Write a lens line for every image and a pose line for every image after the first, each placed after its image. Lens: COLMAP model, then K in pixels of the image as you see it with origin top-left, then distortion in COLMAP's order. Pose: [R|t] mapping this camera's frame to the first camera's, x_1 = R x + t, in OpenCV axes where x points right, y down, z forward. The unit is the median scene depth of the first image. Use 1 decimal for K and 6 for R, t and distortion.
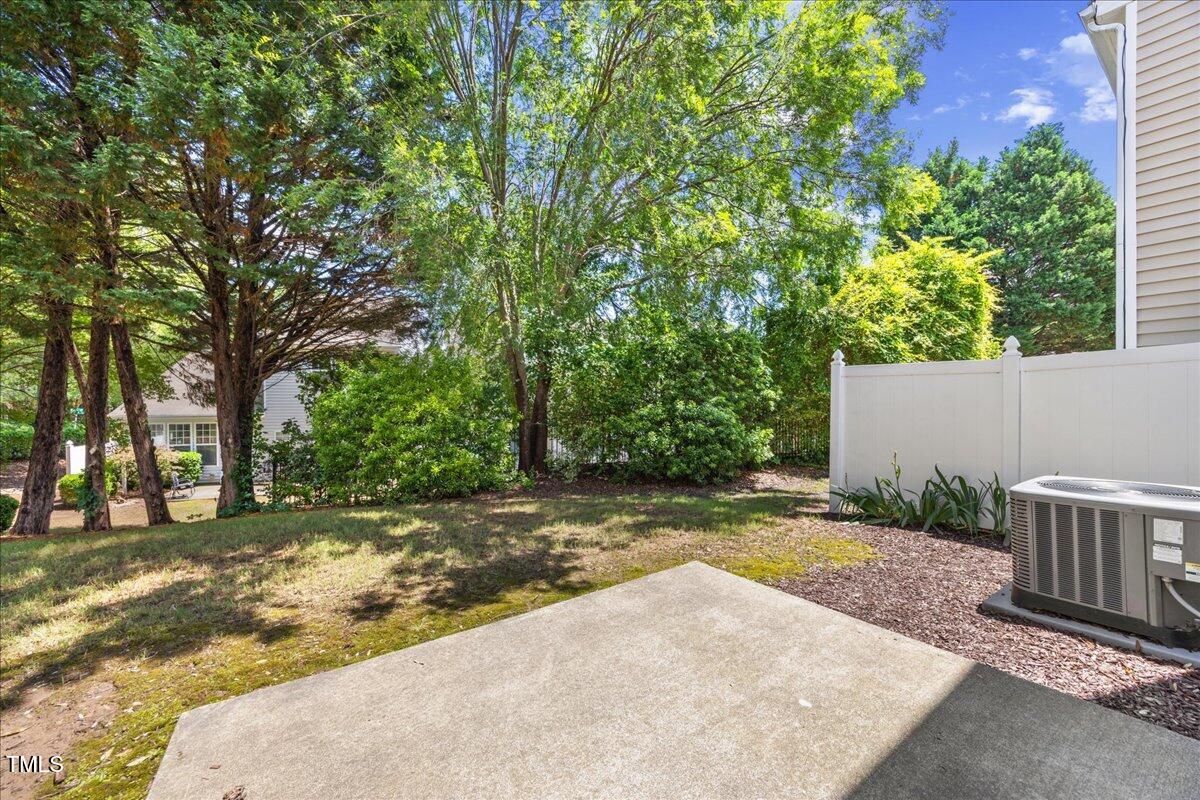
lens RADIAL K [[459.0, 0, 606.8], [0, 459.0, 396.5], [0, 0, 1]] dist [-0.003342, 0.000162]
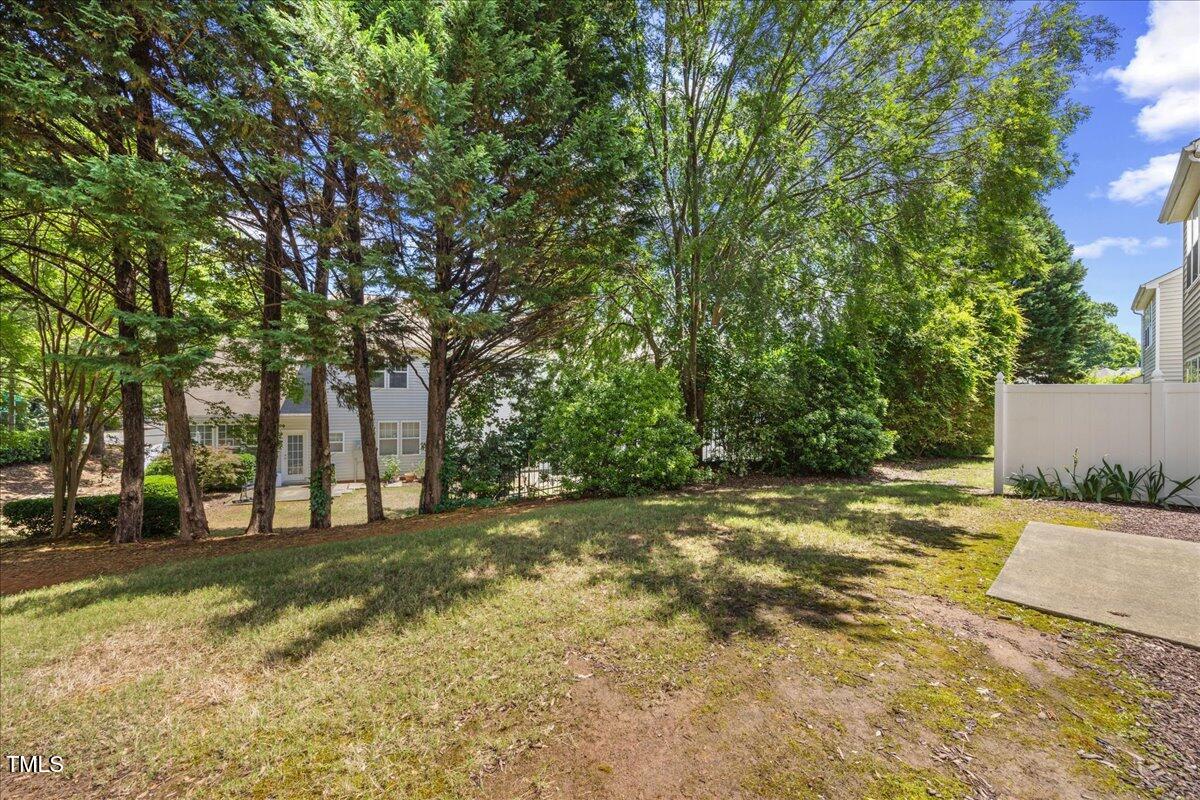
lens RADIAL K [[471.5, 0, 600.0], [0, 471.5, 400.0], [0, 0, 1]] dist [-0.000149, -0.000026]
pose [[0.988689, 0.008683, 0.149727, -0.534693], [-0.010808, 0.999852, 0.013383, -0.017029], [-0.149588, -0.014850, 0.988637, -0.119177]]
